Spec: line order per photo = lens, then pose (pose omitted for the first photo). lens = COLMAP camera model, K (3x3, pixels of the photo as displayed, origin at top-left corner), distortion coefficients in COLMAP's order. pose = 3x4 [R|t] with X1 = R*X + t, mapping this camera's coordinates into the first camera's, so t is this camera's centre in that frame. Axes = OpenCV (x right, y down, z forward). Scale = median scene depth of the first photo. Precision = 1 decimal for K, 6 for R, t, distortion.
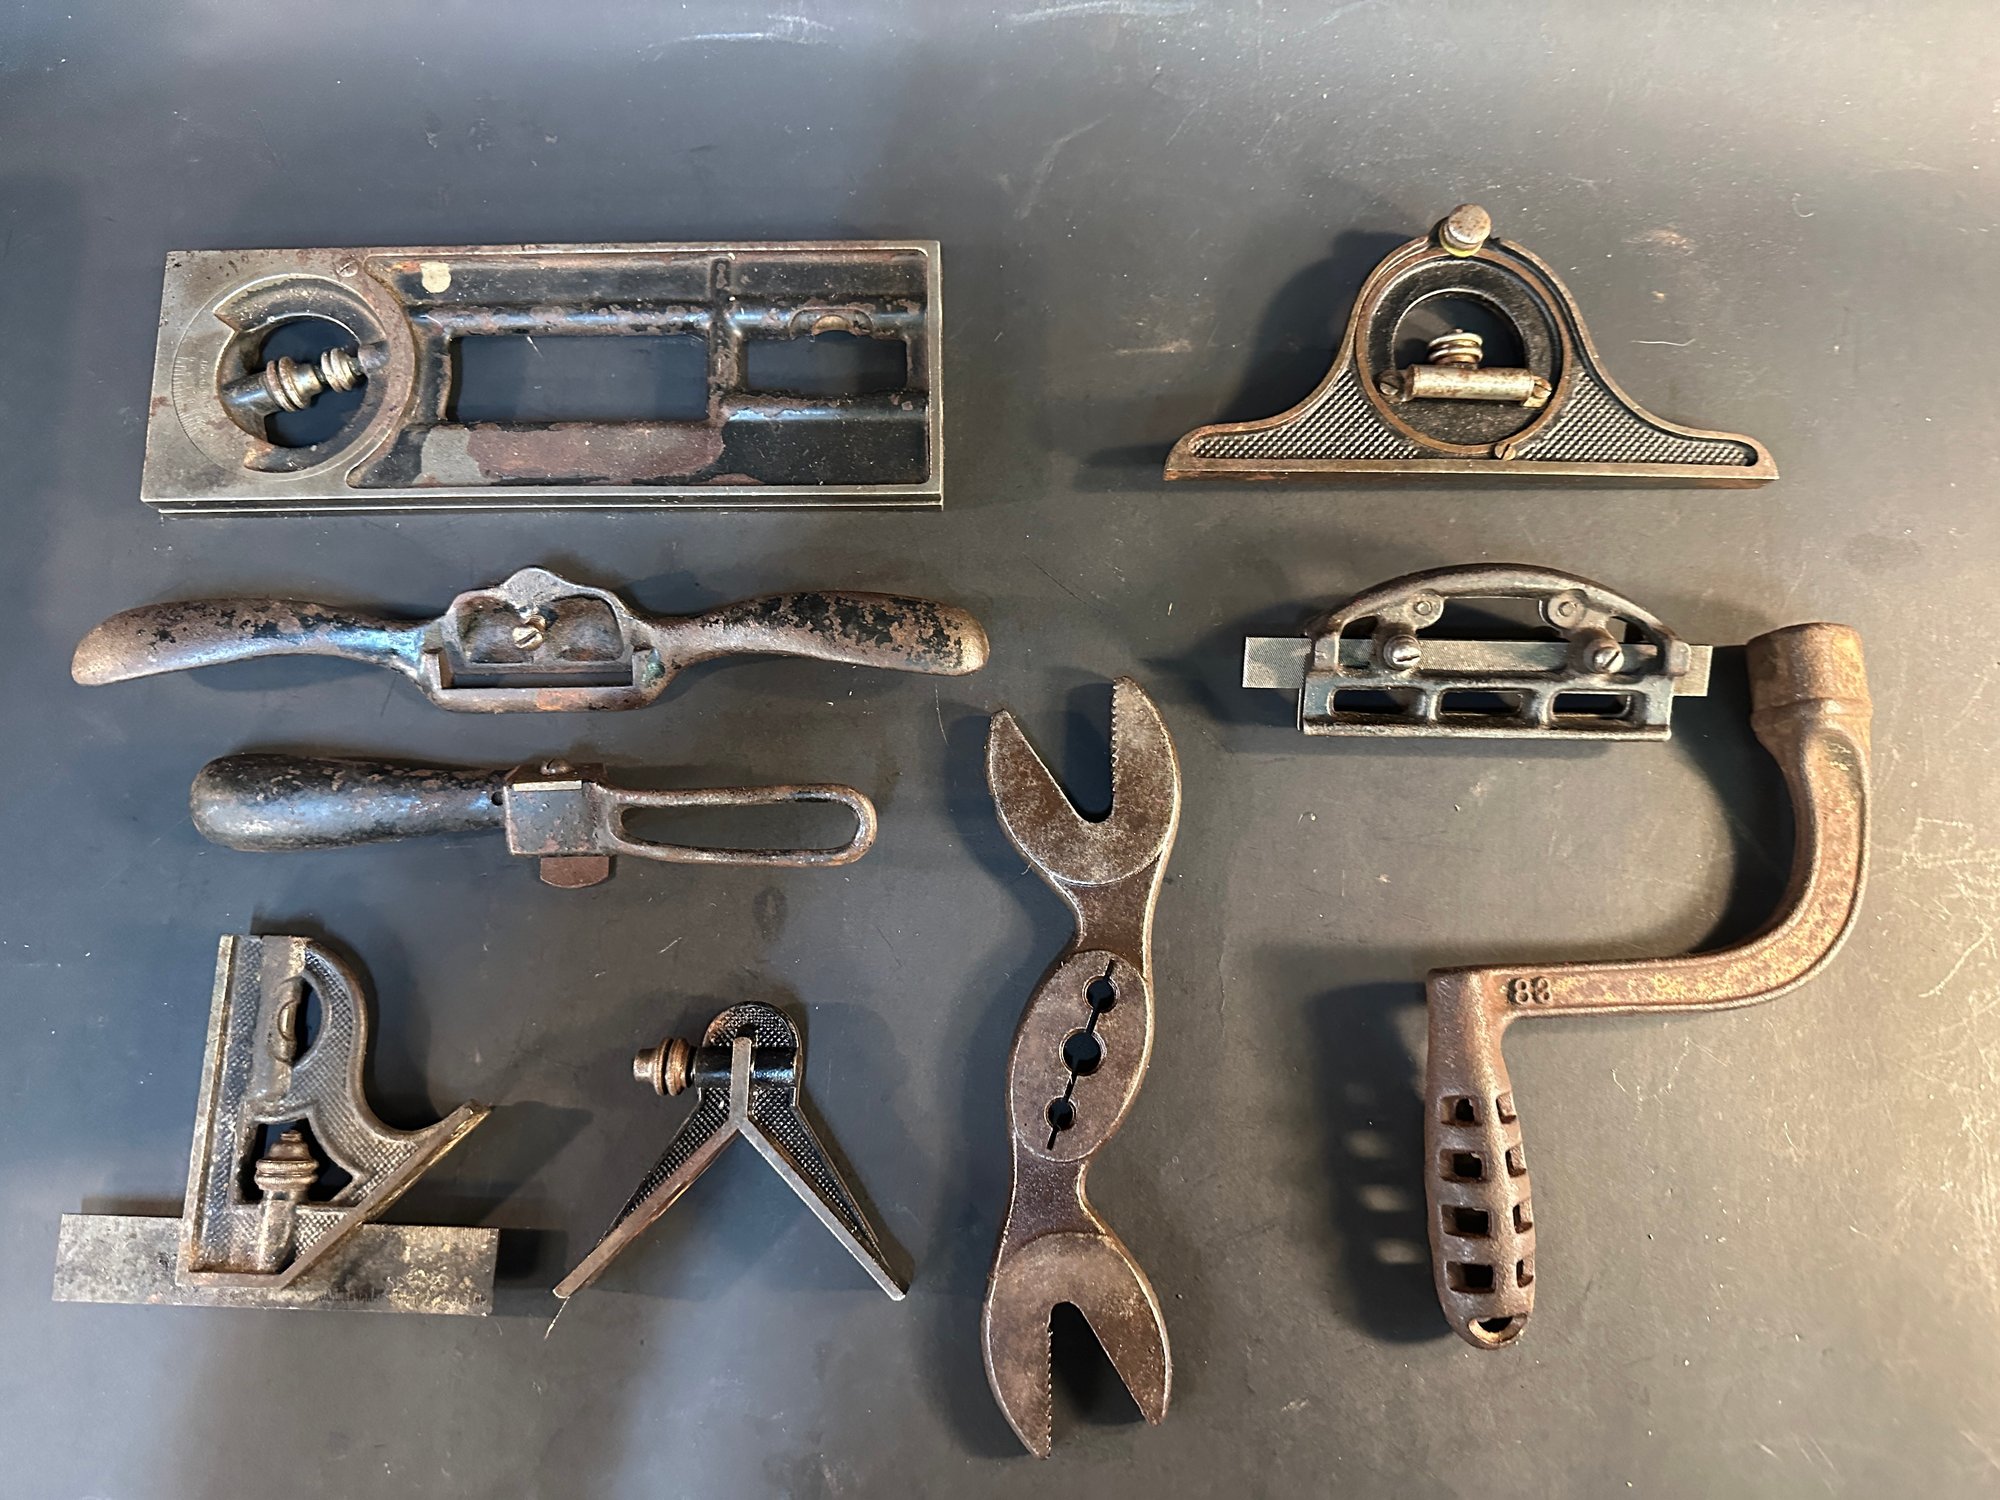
lens RADIAL K [[1419.7, 0, 1000.0], [0, 1419.7, 750.0], [0, 0, 1]] dist [-0.003963, -0.105175]
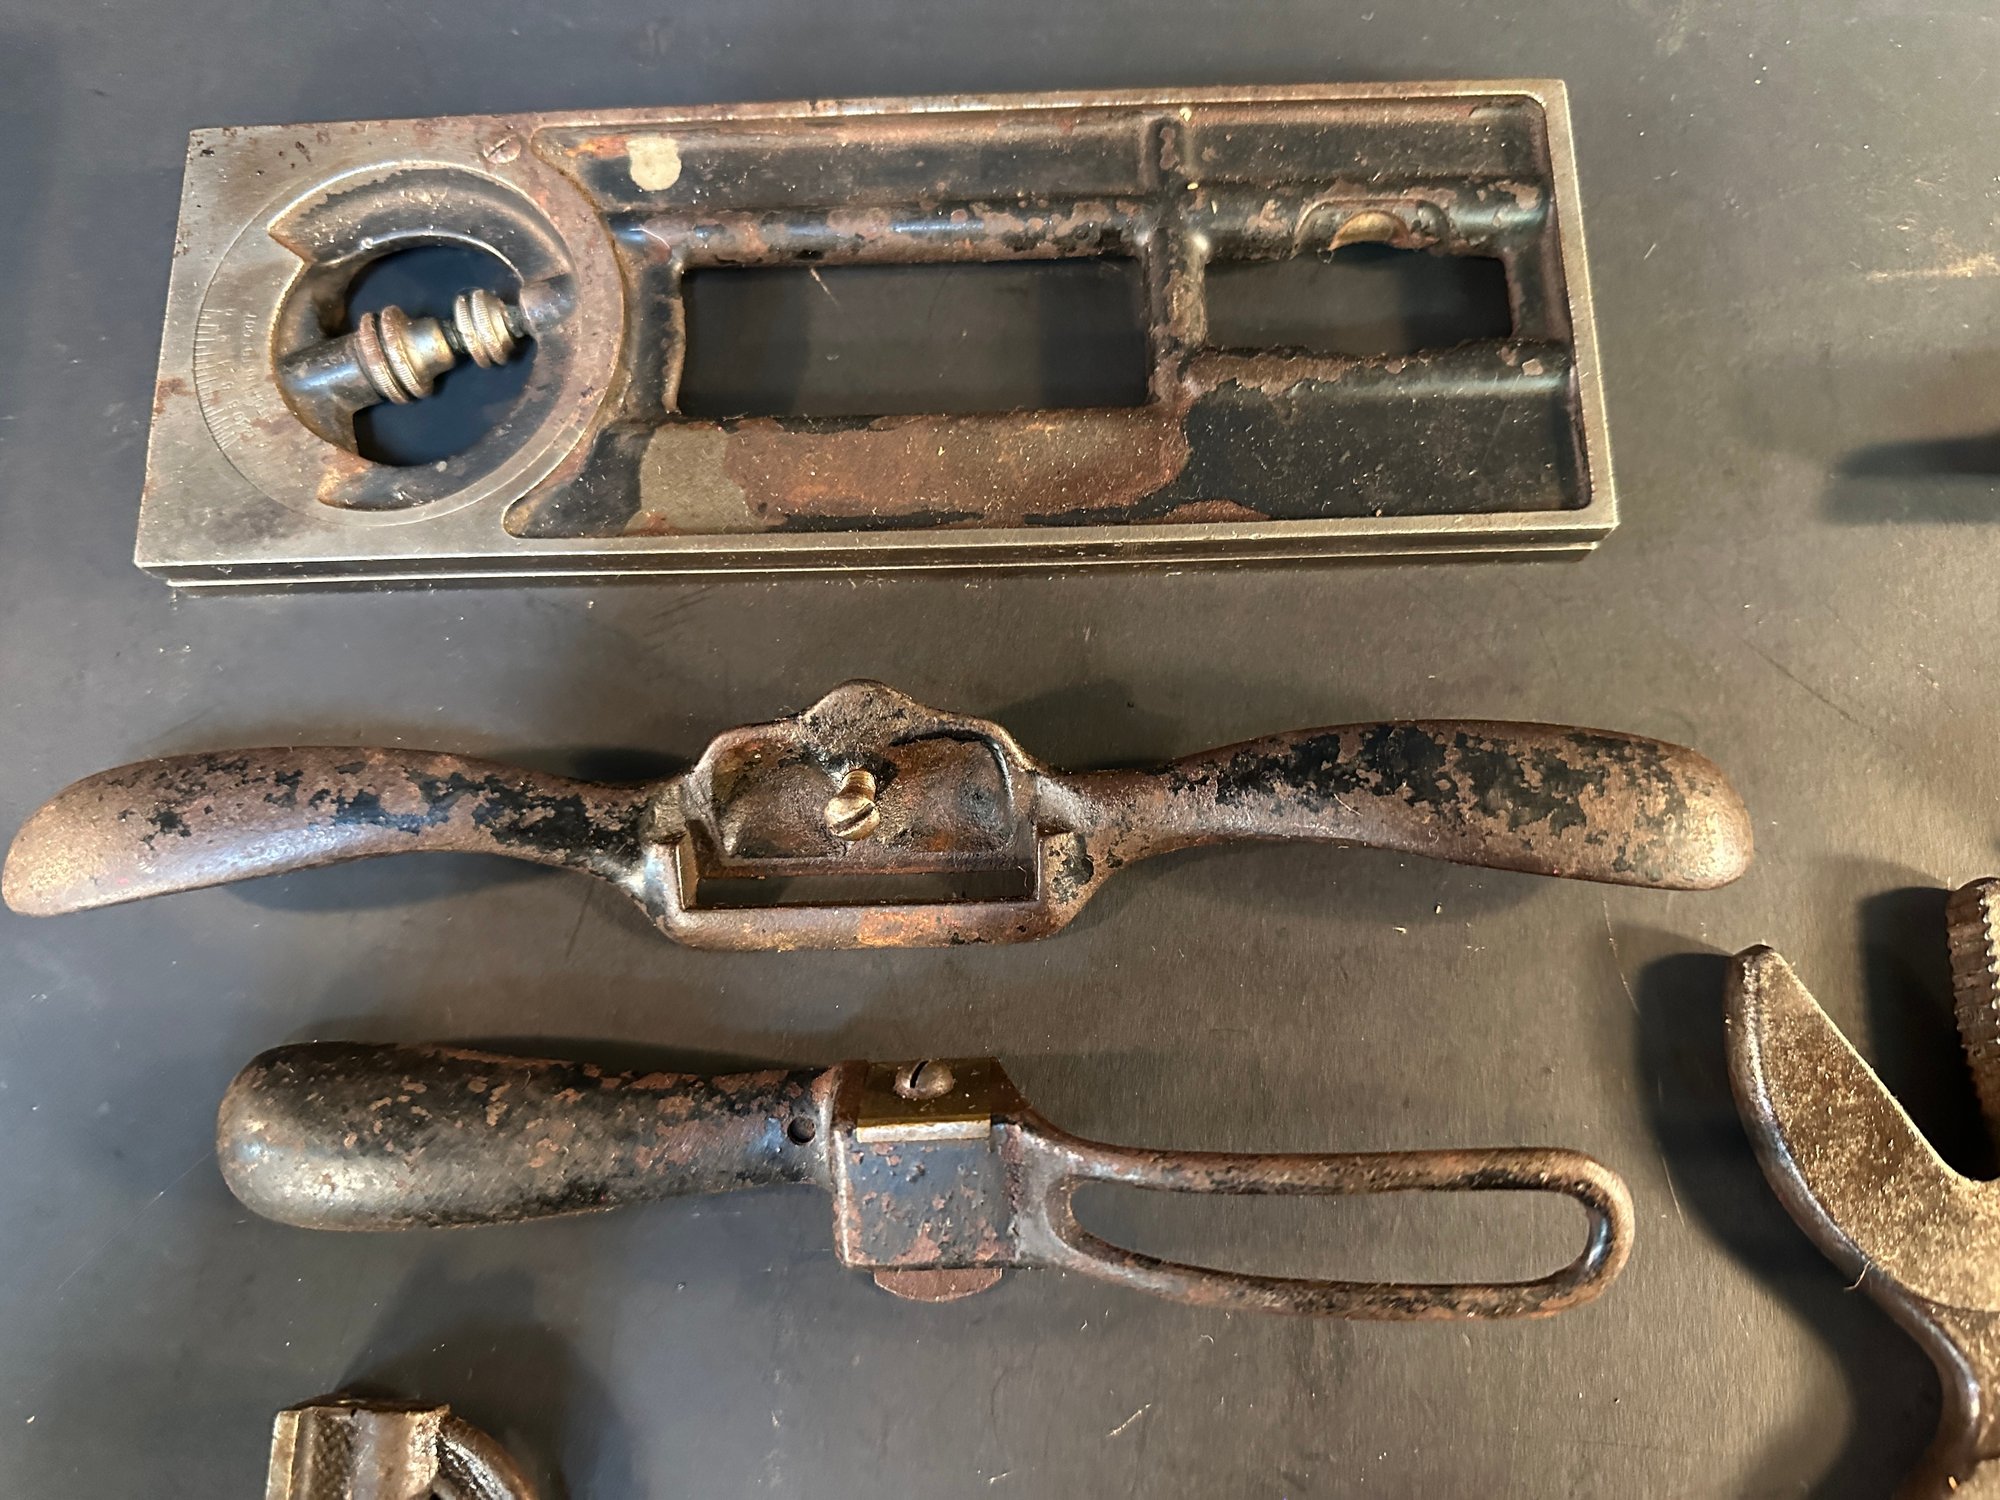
lens RADIAL K [[1666.4, 0, 1089.0], [0, 1666.4, 755.9], [0, 0, 1]] dist [0.004915, -0.180857]
pose [[0.998821, -0.011618, -0.047128, -0.204195], [0.009420, 0.998869, -0.046604, -0.067958], [0.047617, 0.046105, 0.997801, 0.366272]]
